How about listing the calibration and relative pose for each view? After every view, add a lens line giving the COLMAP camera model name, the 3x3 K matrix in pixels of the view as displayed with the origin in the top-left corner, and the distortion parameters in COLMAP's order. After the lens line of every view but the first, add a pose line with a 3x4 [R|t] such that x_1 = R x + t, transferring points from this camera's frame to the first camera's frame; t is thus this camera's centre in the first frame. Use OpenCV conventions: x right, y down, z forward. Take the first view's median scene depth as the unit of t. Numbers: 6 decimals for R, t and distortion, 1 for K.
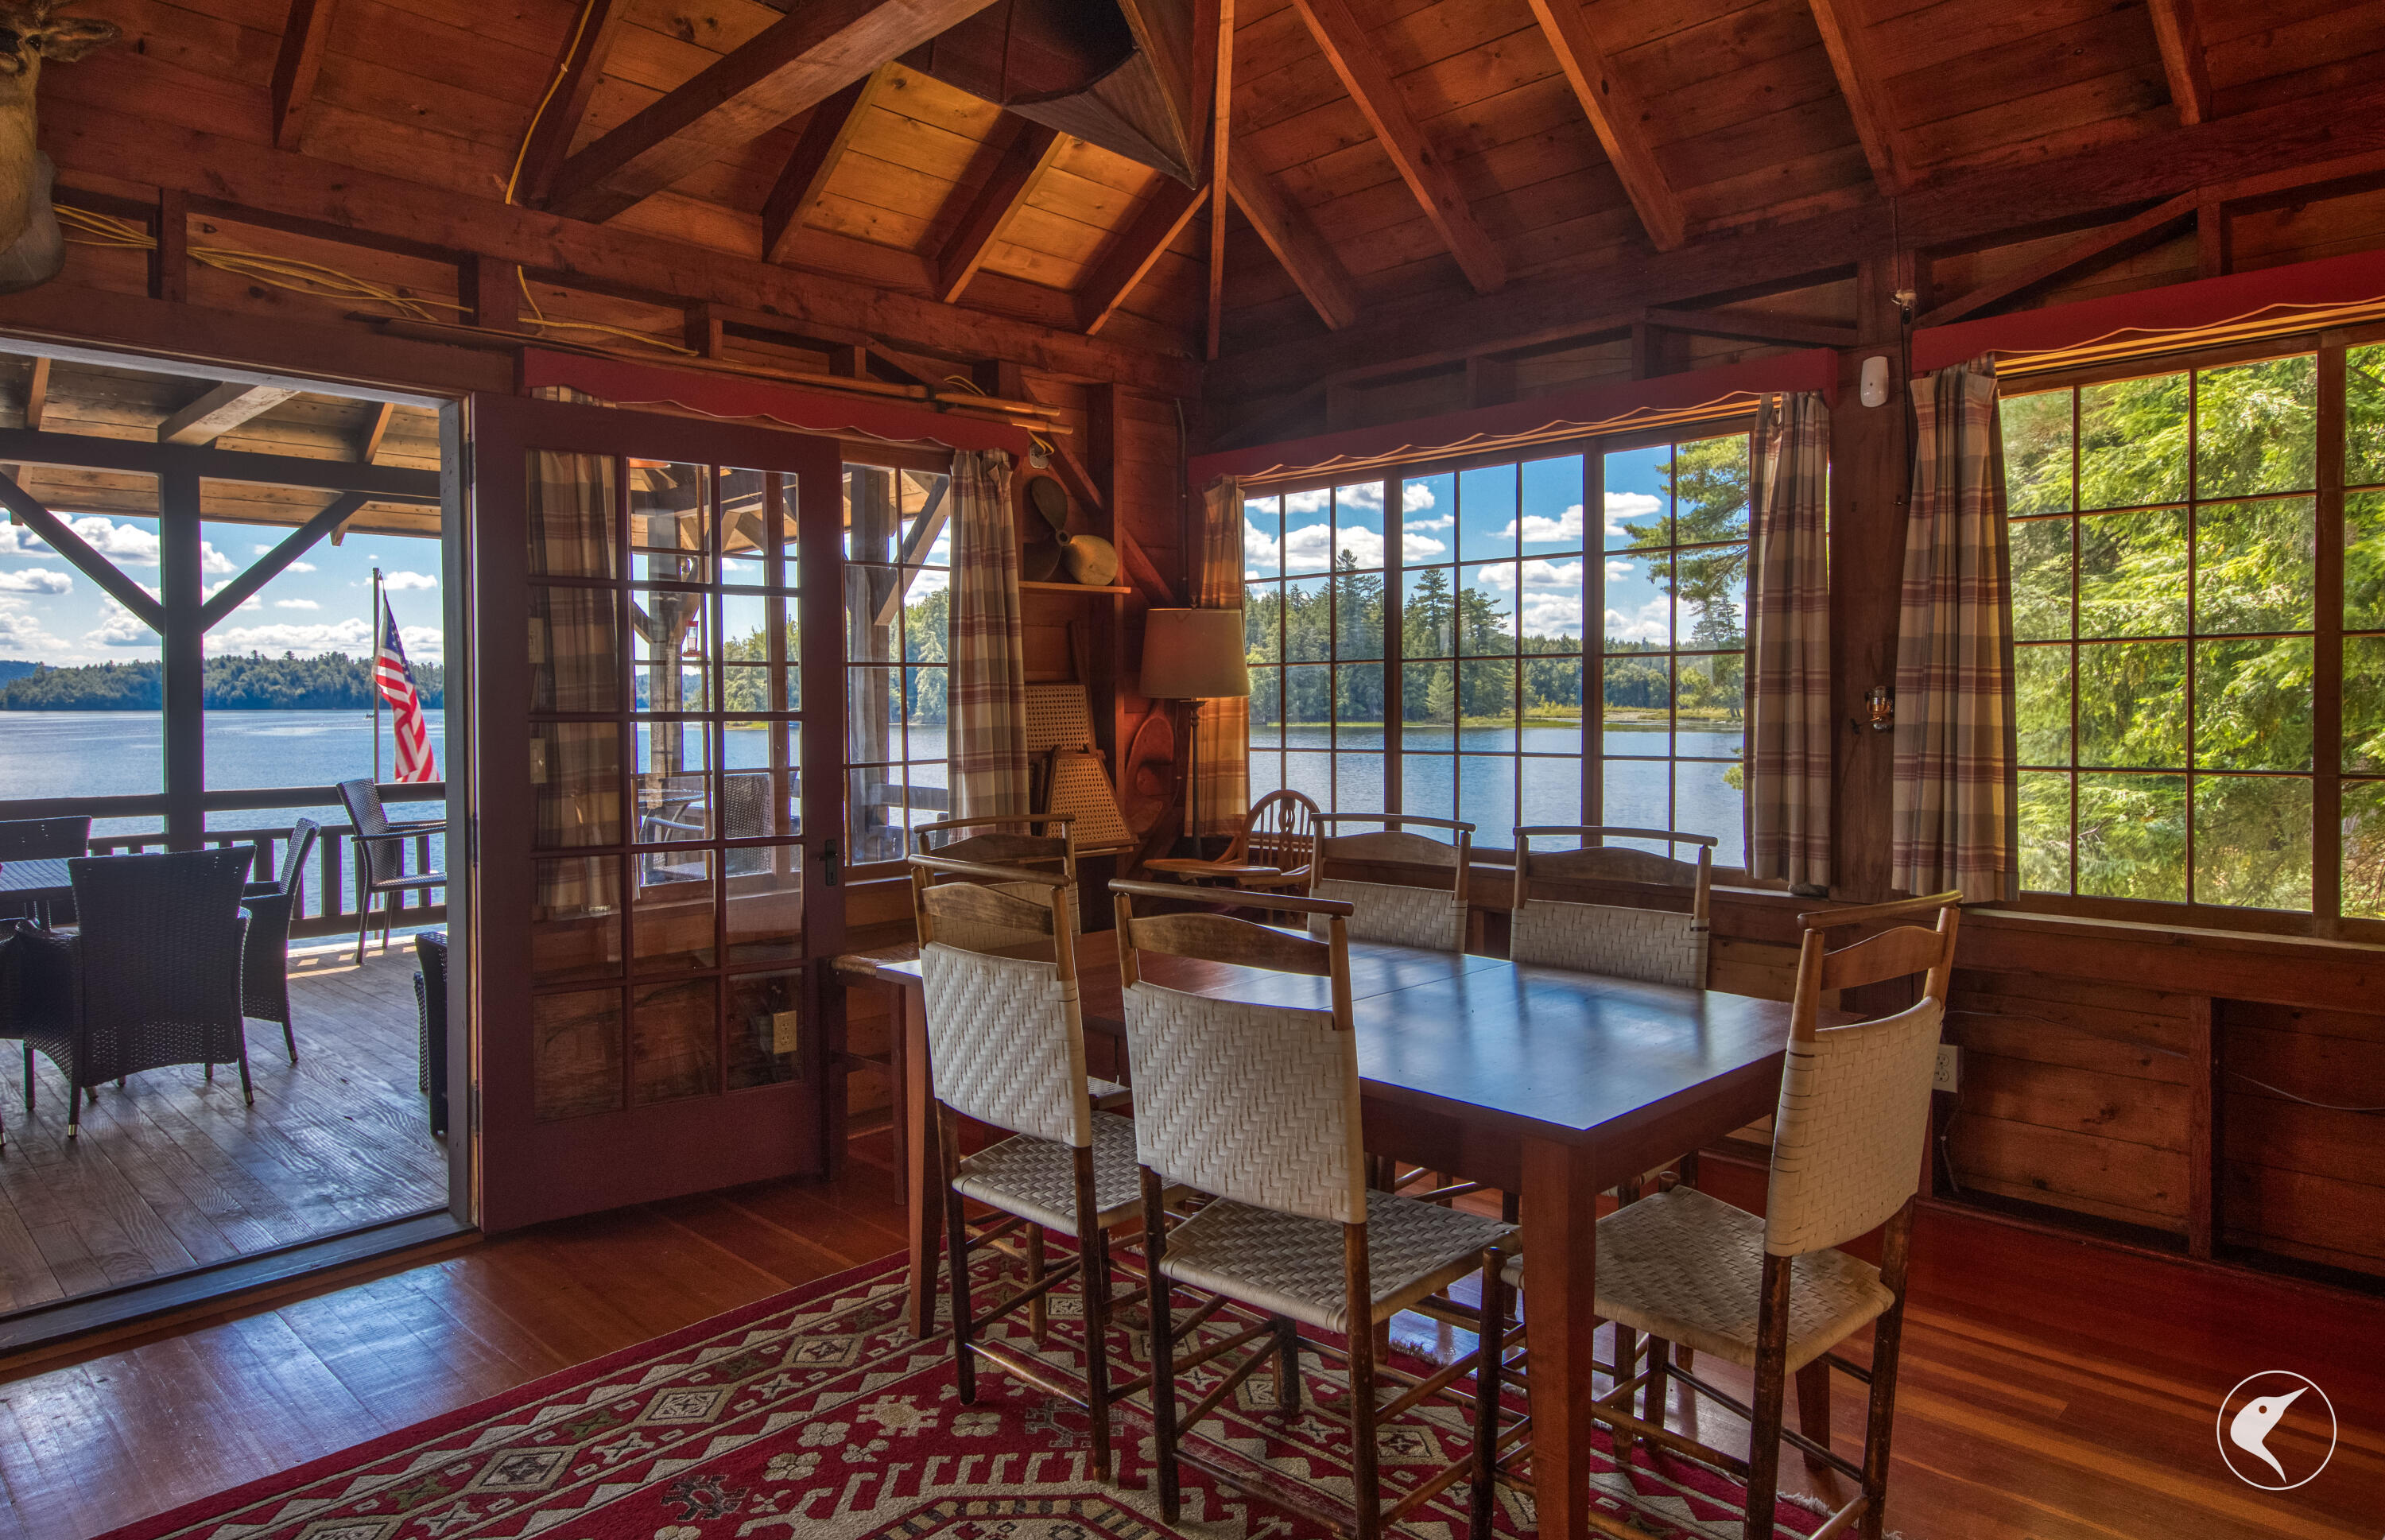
lens RADIAL K [[1453.2, 0, 1215.1], [0, 1453.2, 735.0], [0, 0, 1]] dist [0.010477, 0.001083]
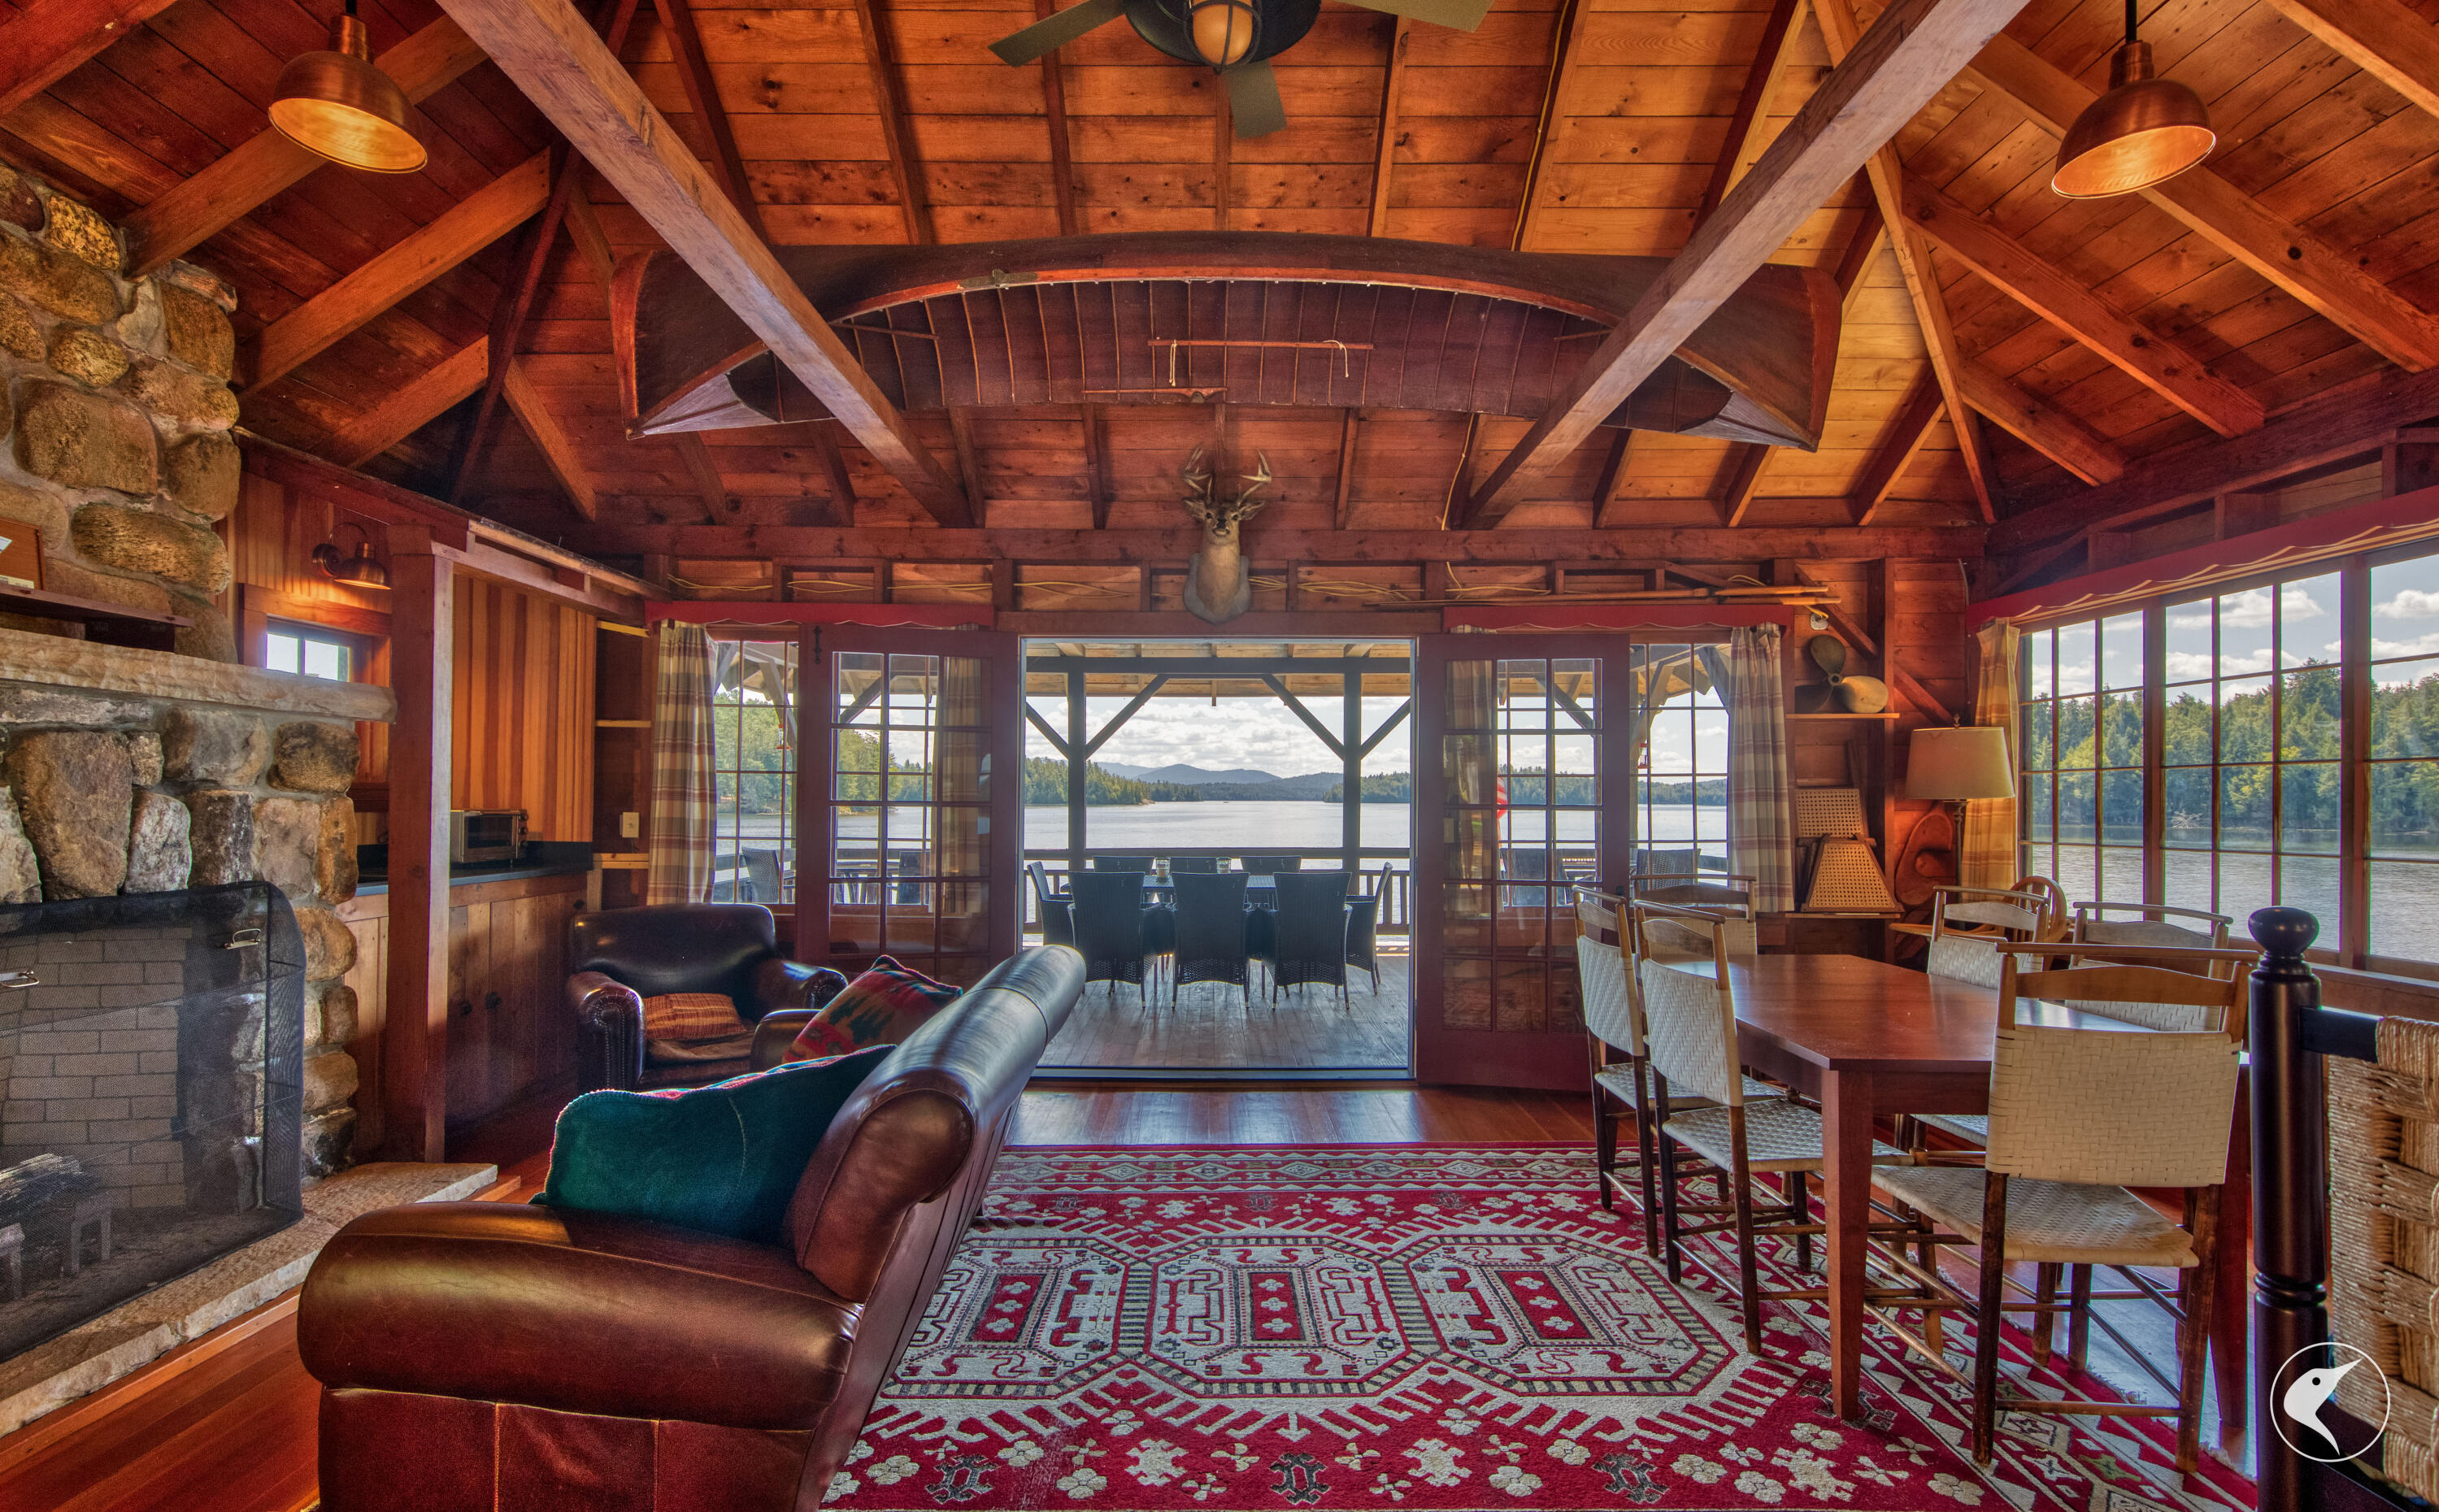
lens RADIAL K [[1138.8, 0, 1192.2], [0, 1138.8, 803.3], [0, 0, 1]] dist [0.012055, -0.004208]
pose [[0.687365, 0.010155, -0.726241, 0.325929], [-0.024638, 0.999653, -0.009341, 0.004804], [0.725894, 0.024314, 0.687377, -0.202491]]
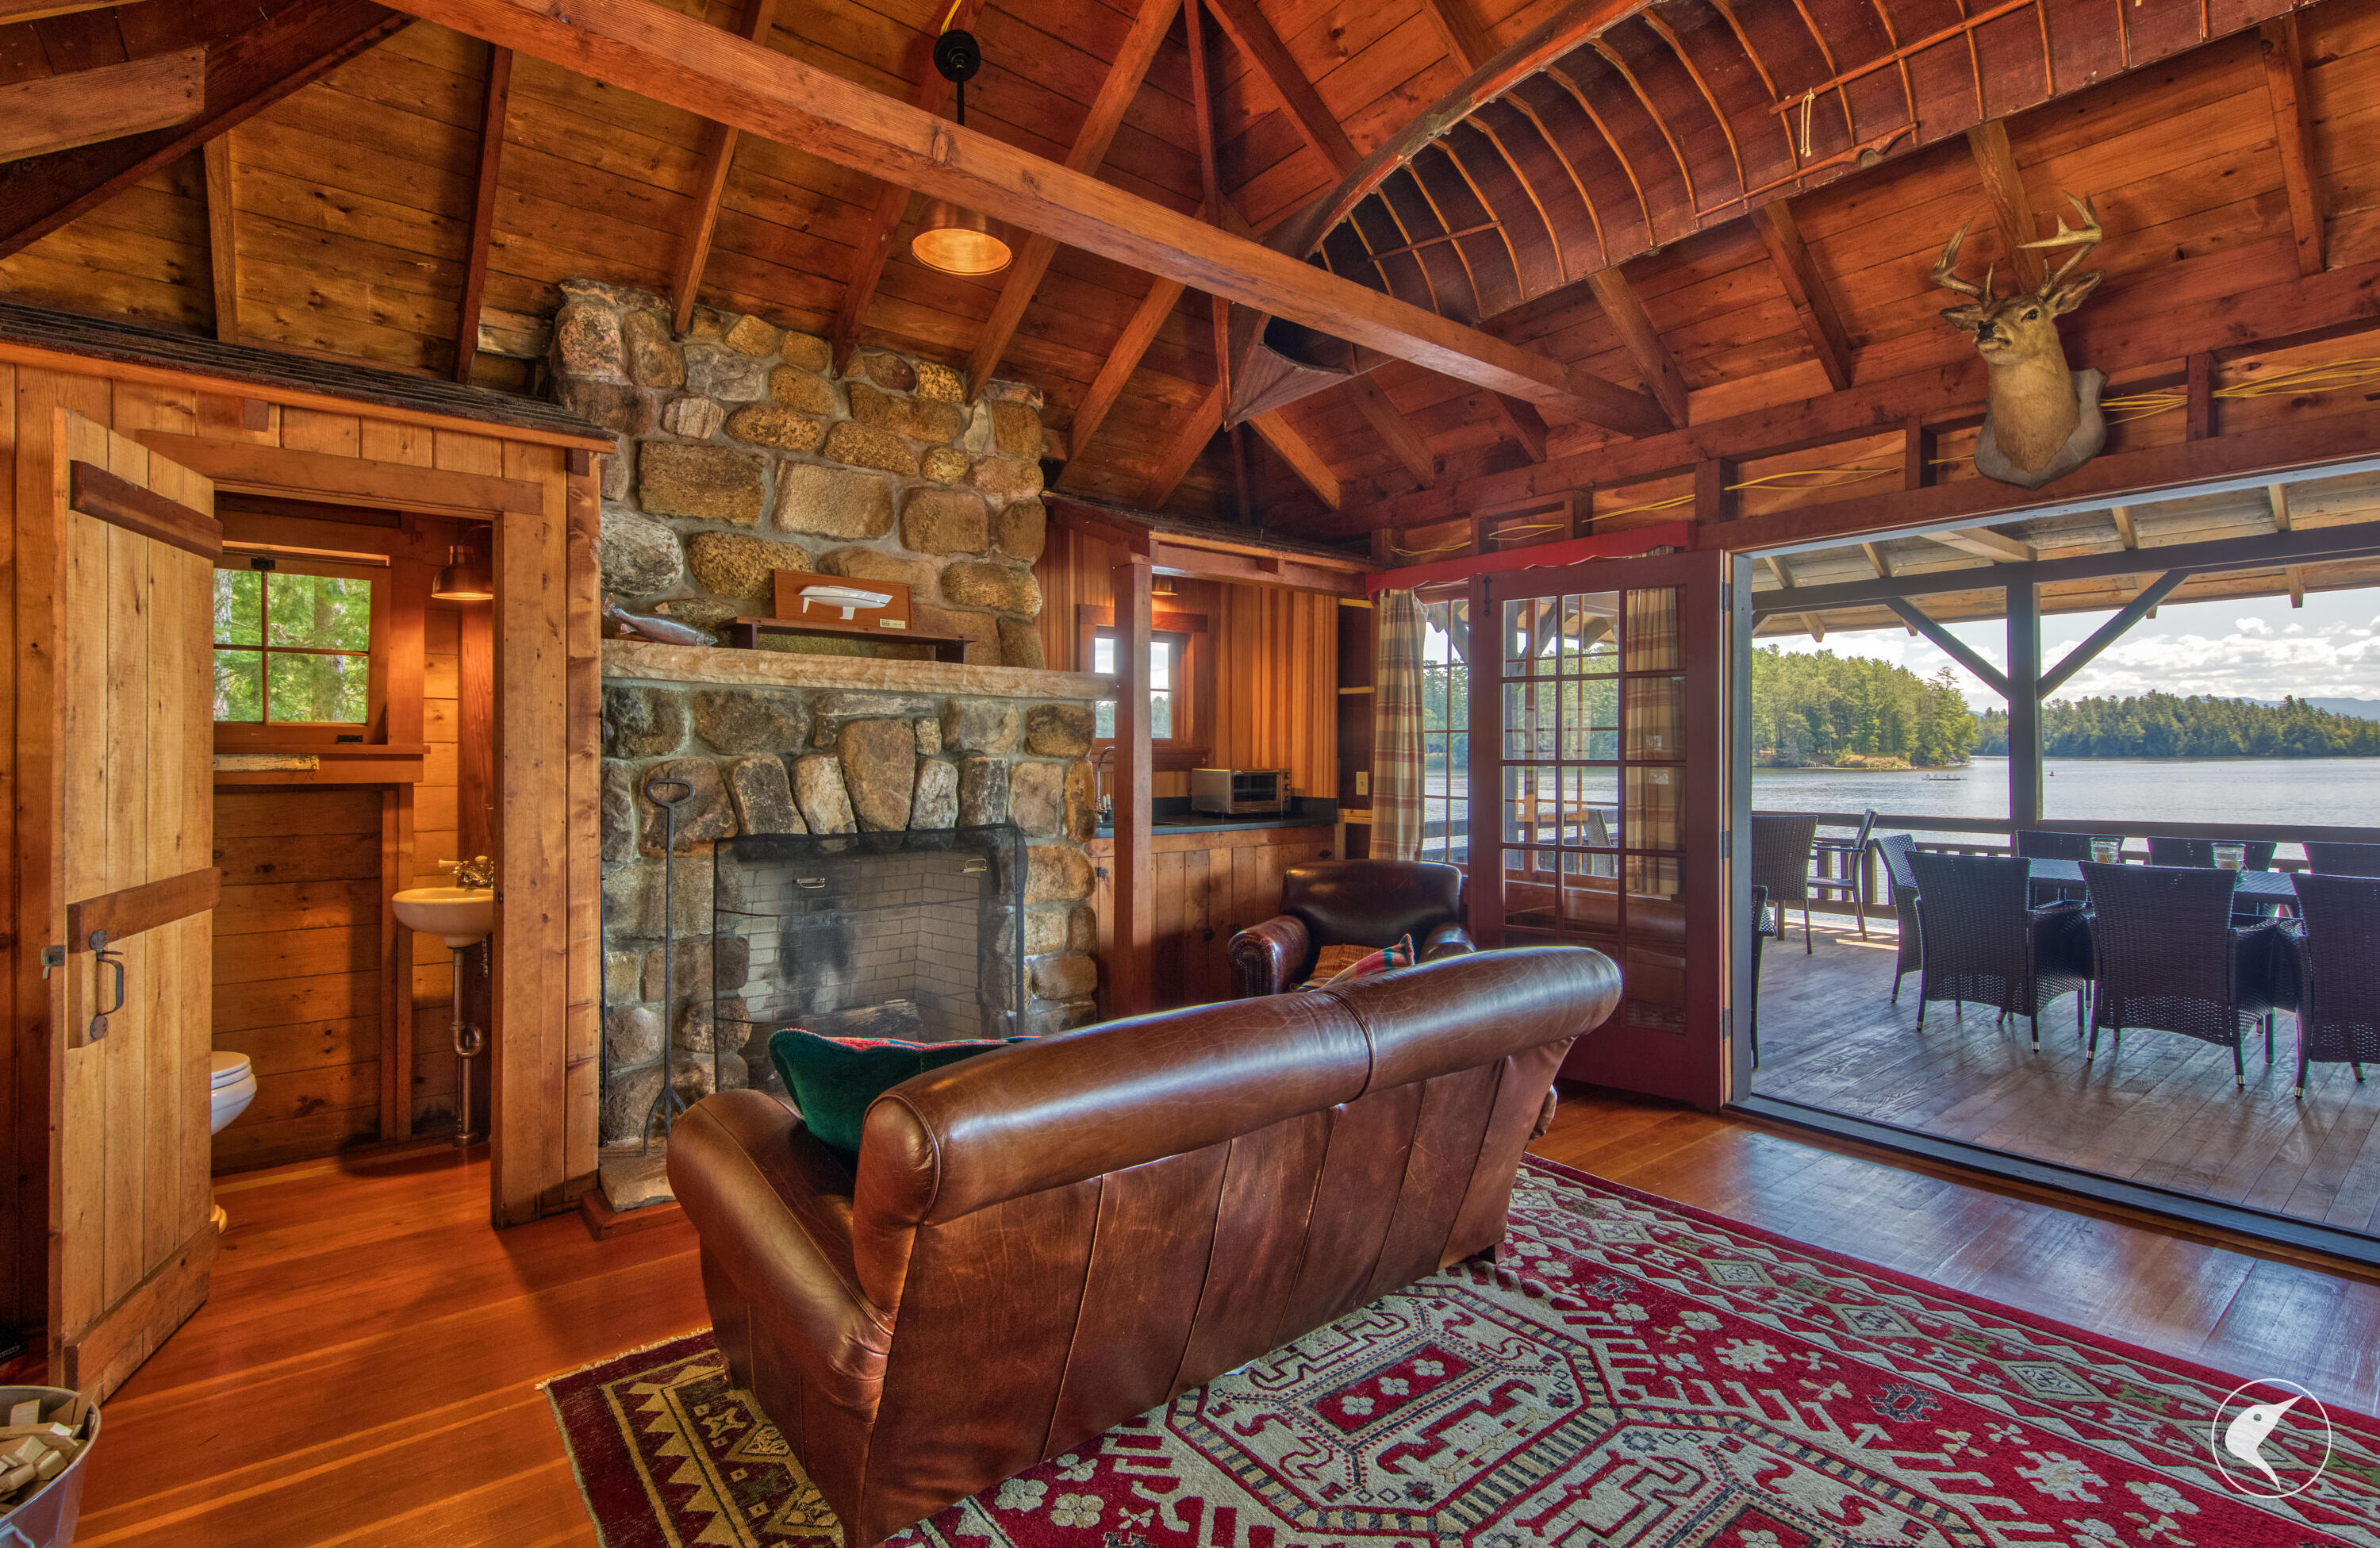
lens RADIAL K [[1077.2, 0, 1180.2], [0, 1077.2, 759.2], [0, 0, 1]] dist [0.010018, -0.004059]
pose [[-0.133825, 0.008298, -0.990970, 0.284565], [-0.016414, 0.999809, 0.010588, -0.007690], [0.990869, 0.017683, -0.133663, 0.196866]]
